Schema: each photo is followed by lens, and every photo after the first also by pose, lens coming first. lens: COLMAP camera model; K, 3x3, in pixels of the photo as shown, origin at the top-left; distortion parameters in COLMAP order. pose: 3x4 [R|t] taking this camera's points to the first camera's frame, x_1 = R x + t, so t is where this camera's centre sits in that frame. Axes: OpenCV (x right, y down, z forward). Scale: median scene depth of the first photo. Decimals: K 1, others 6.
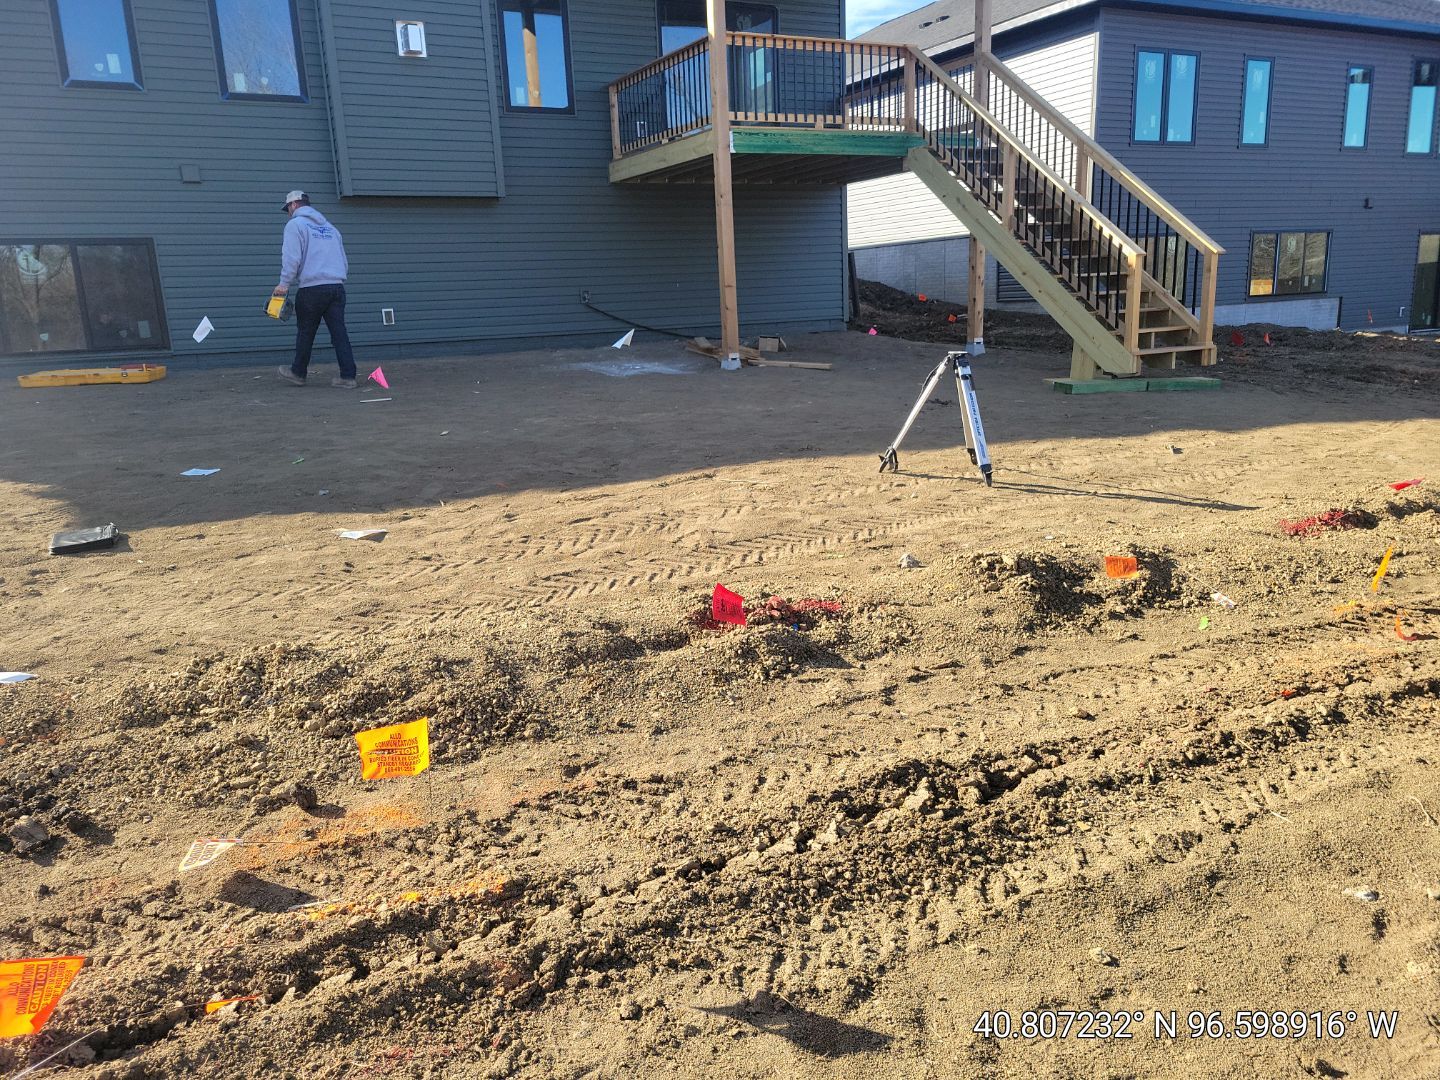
lens RADIAL K [[1072.6, 0, 709.6], [0, 1072.6, 544.1], [0, 0, 1]] dist [0.062049, -0.047981]
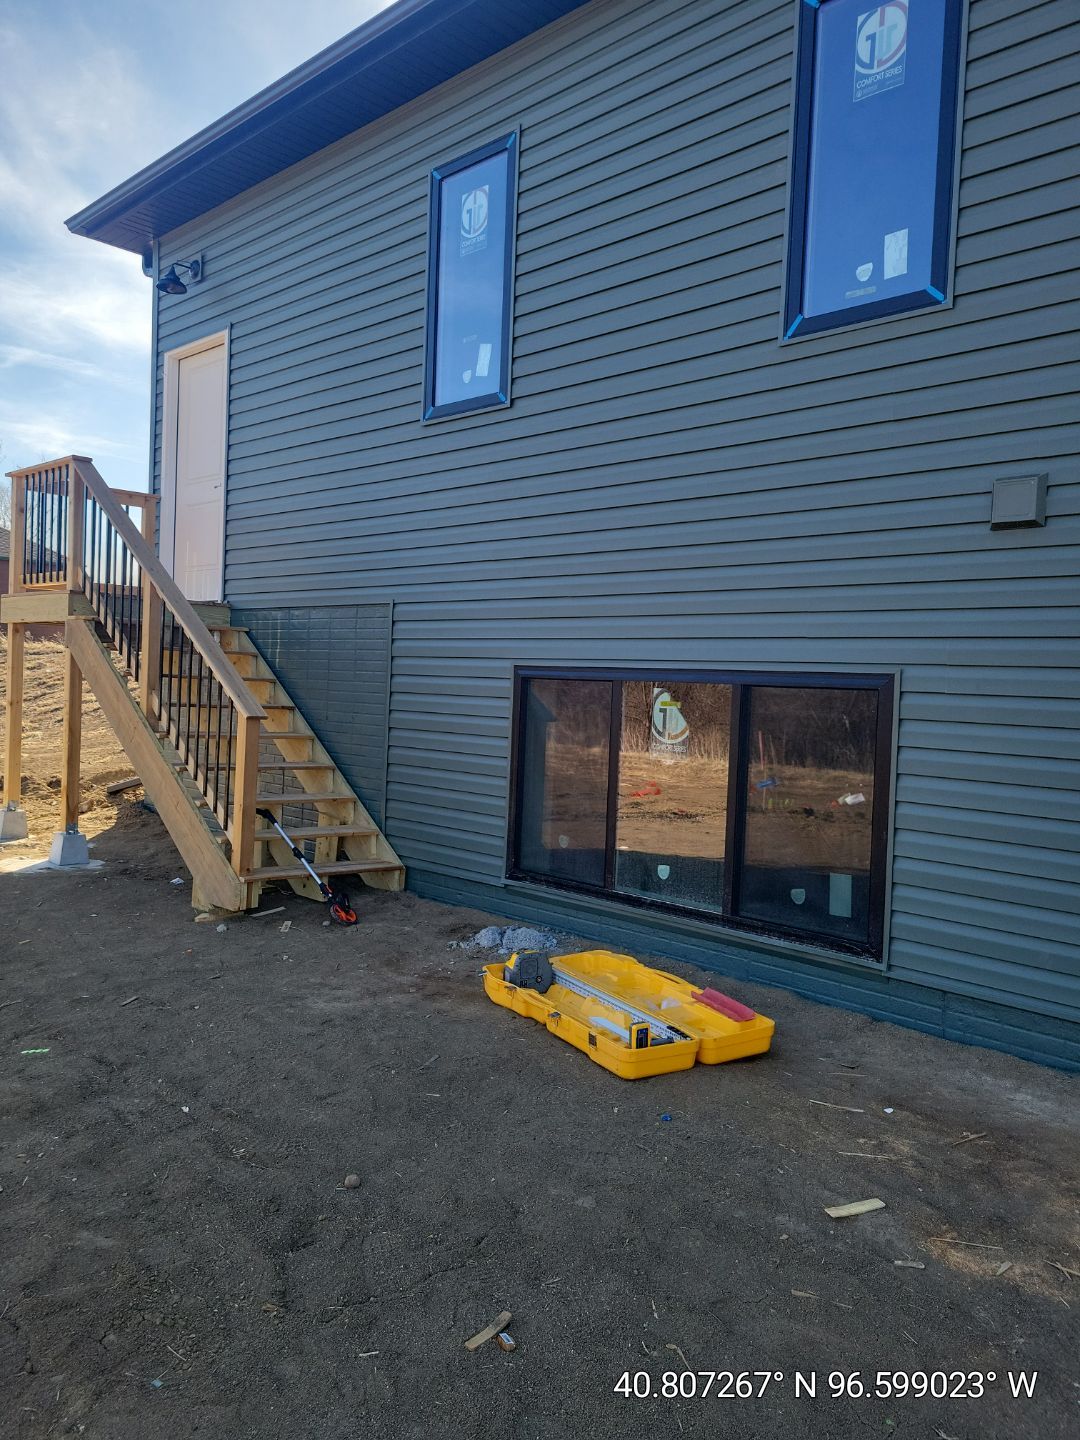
lens RADIAL K [[1072.6, 0, 546.6], [0, 1072.6, 708.9], [0, 0, 1]] dist [0.062049, -0.047981]
pose [[0.312201, 0.077476, -0.946852, -0.499419], [-0.265830, 0.963980, -0.008773, -0.614538], [0.912066, 0.254441, 0.321550, 2.025515]]
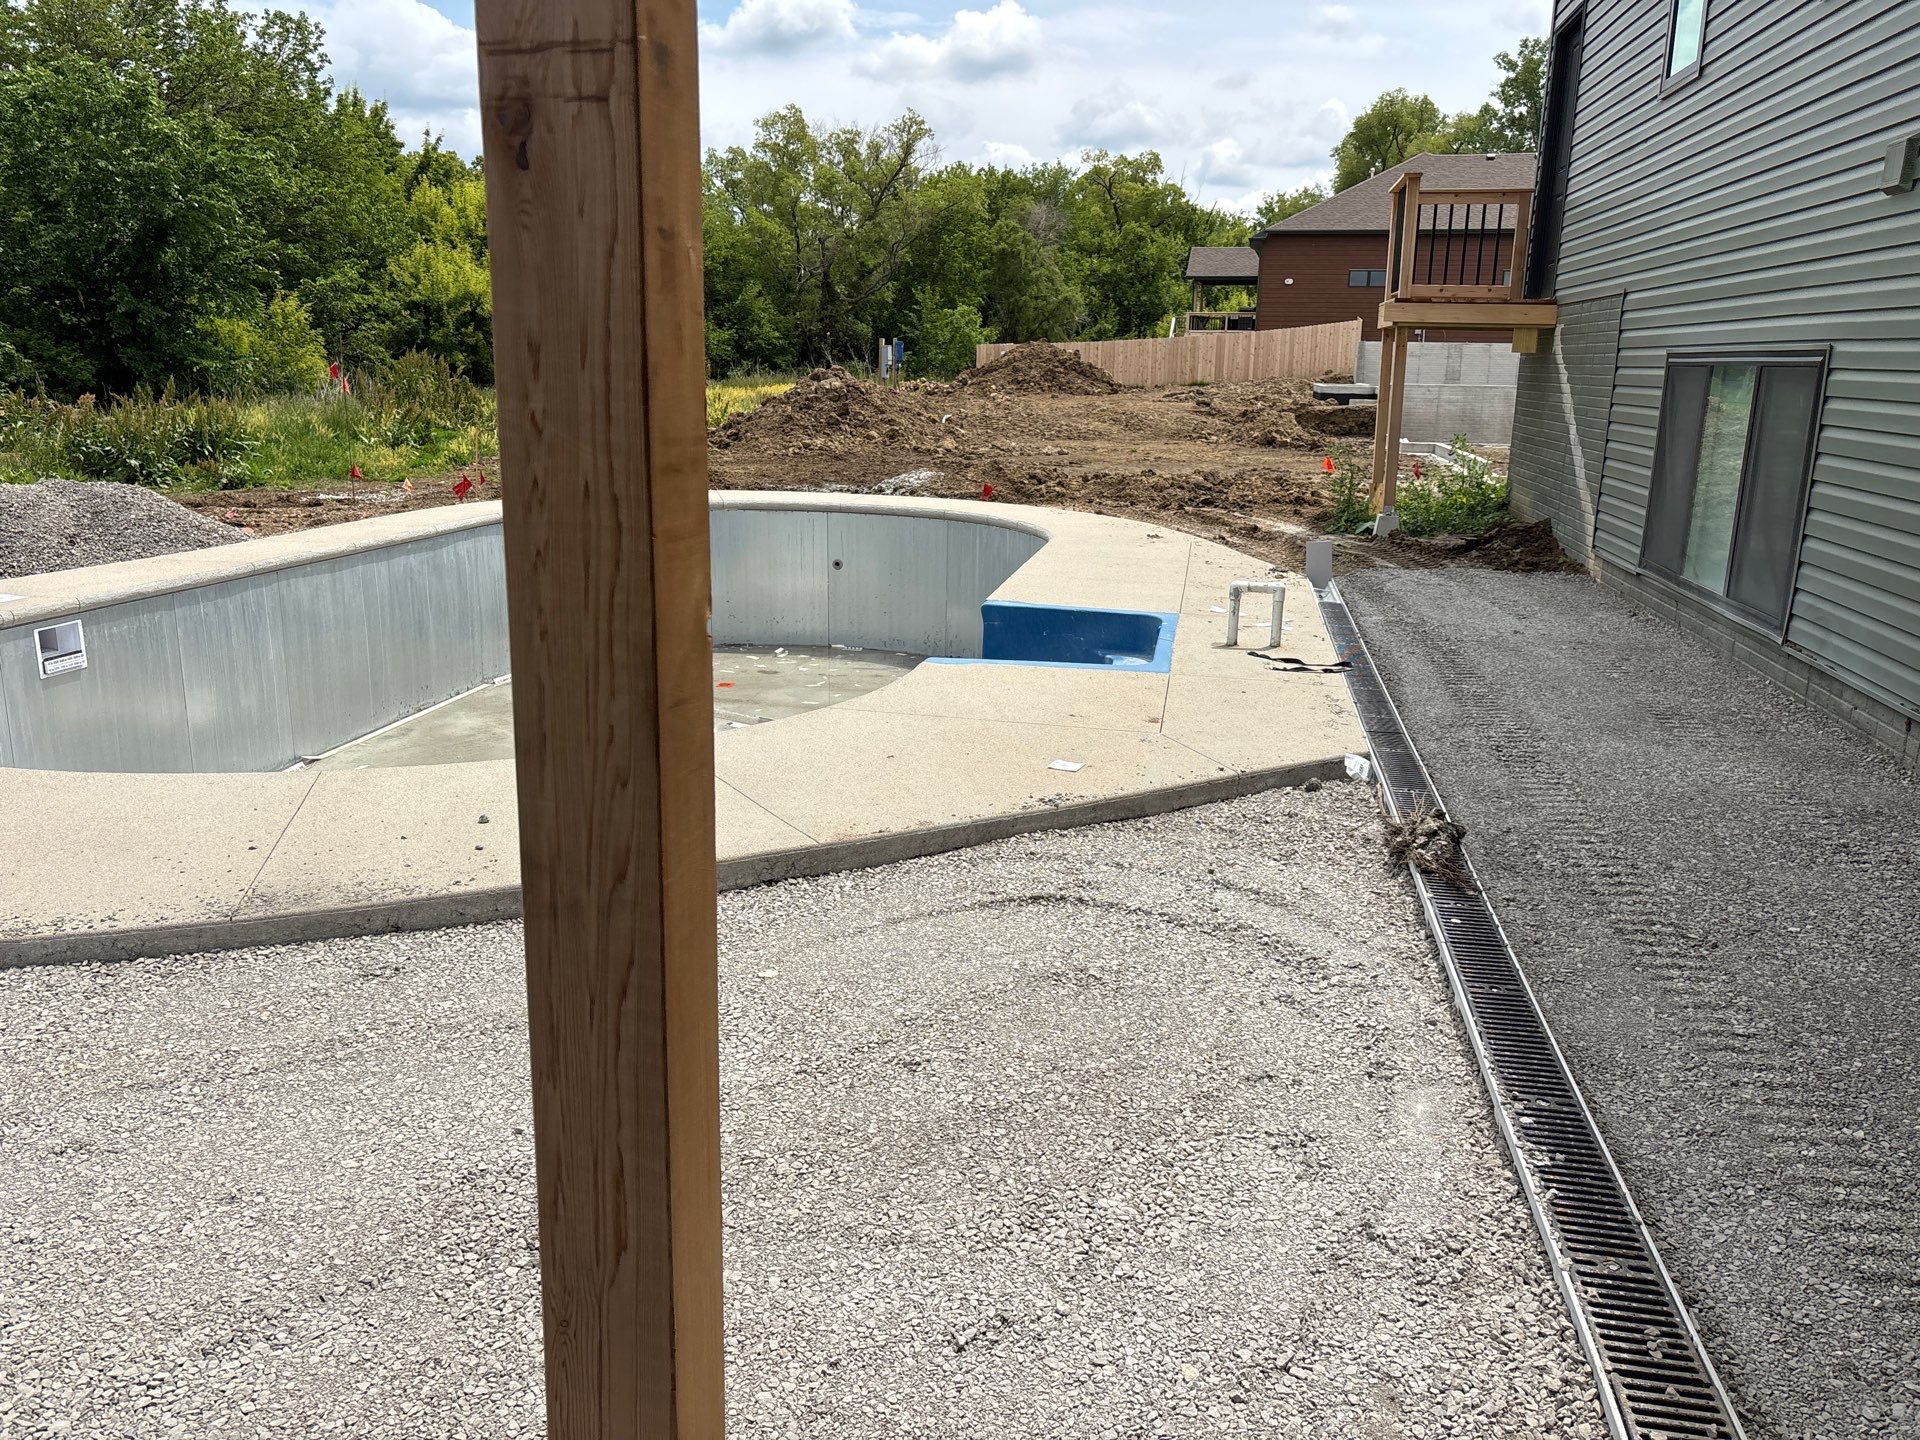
lens RADIAL K [[1443.5, 0, 976.0], [0, 1443.5, 715.7], [0, 0, 1]] dist [0.057867, -0.059547]
pose [[-0.603106, 0.221484, -0.766295, 0.249398], [-0.172588, 0.901687, 0.396451, -0.836255], [0.778766, 0.371355, -0.505588, 2.828776]]
